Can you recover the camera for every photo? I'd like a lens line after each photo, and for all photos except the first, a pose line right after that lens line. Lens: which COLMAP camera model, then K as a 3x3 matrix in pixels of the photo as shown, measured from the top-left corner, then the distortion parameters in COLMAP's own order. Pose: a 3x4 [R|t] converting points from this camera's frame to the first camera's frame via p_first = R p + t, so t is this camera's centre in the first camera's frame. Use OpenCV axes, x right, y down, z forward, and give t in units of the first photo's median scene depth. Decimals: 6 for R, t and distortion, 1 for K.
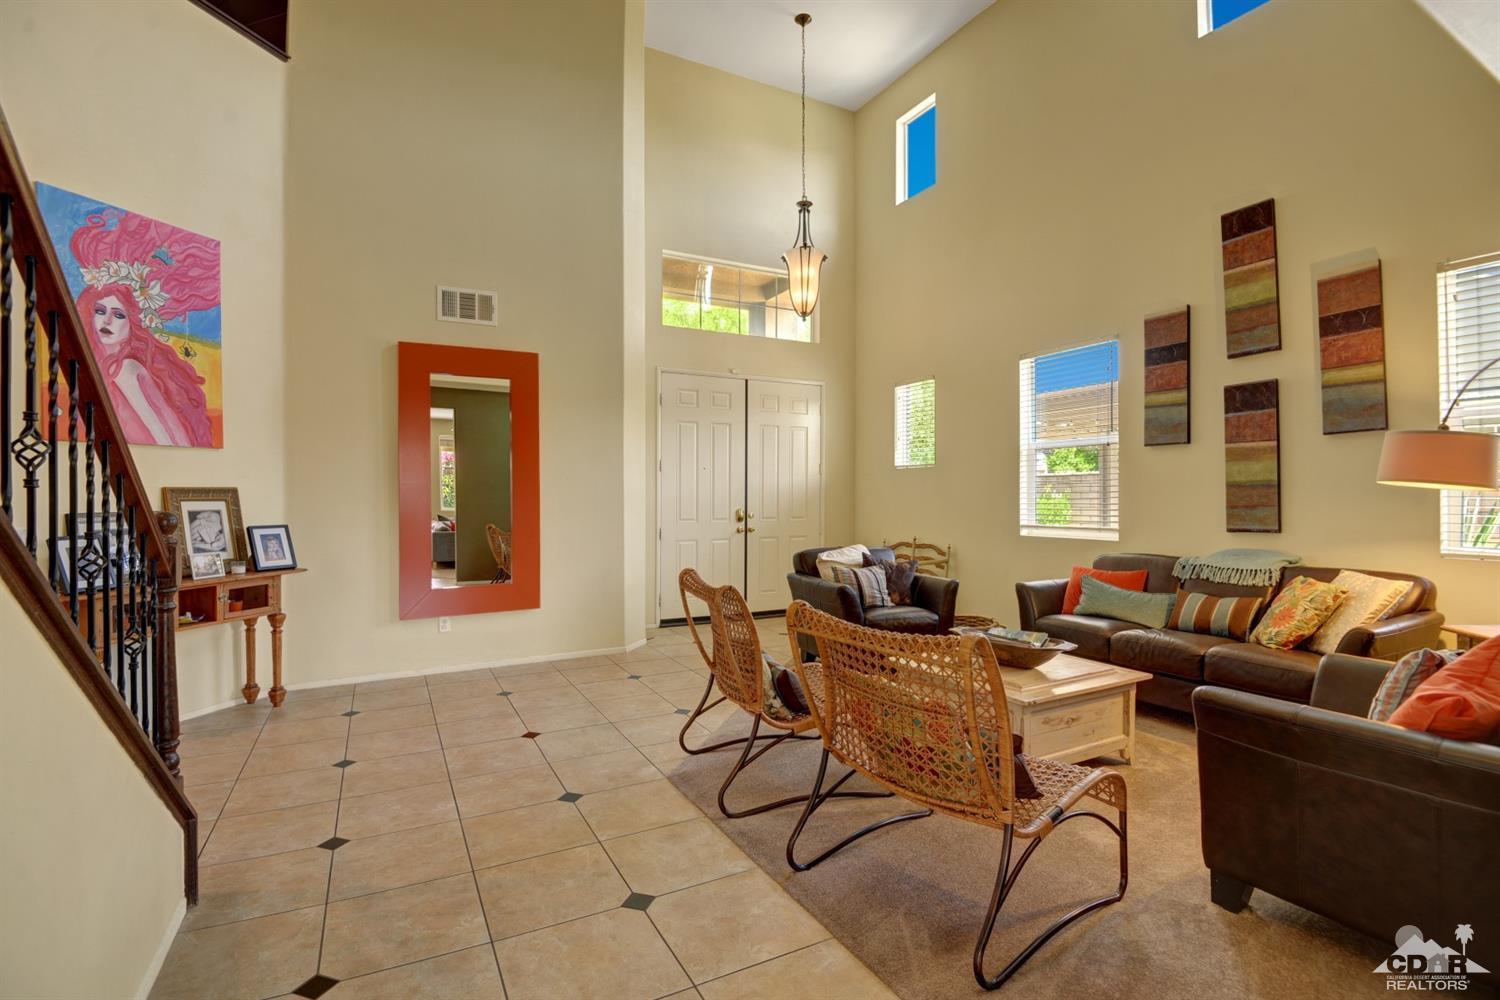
lens RADIAL K [[692.6, 0, 750.0], [0, 692.6, 500.0], [0, 0, 1]] dist [0.000617, -0.028326]
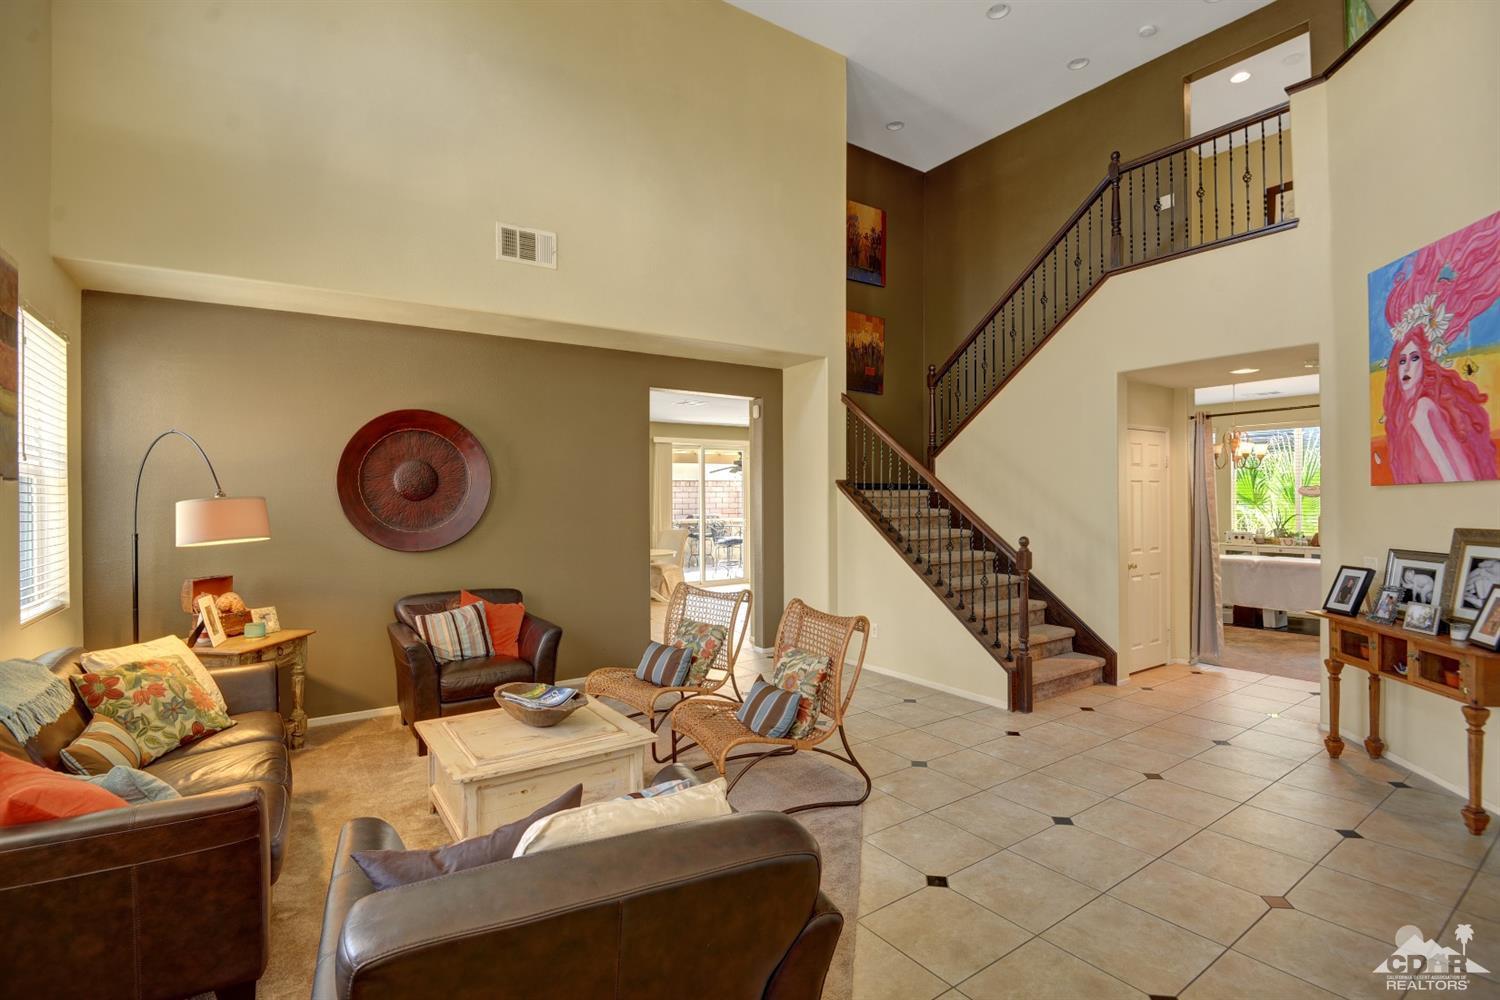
lens RADIAL K [[692.6, 0, 750.0], [0, 692.6, 500.0], [0, 0, 1]] dist [0.000617, -0.028326]
pose [[-0.993041, 0.005818, -0.117625, 0.162435], [0.005980, 0.999982, -0.001025, -0.058897], [0.117617, -0.001721, -0.993058, 1.714075]]
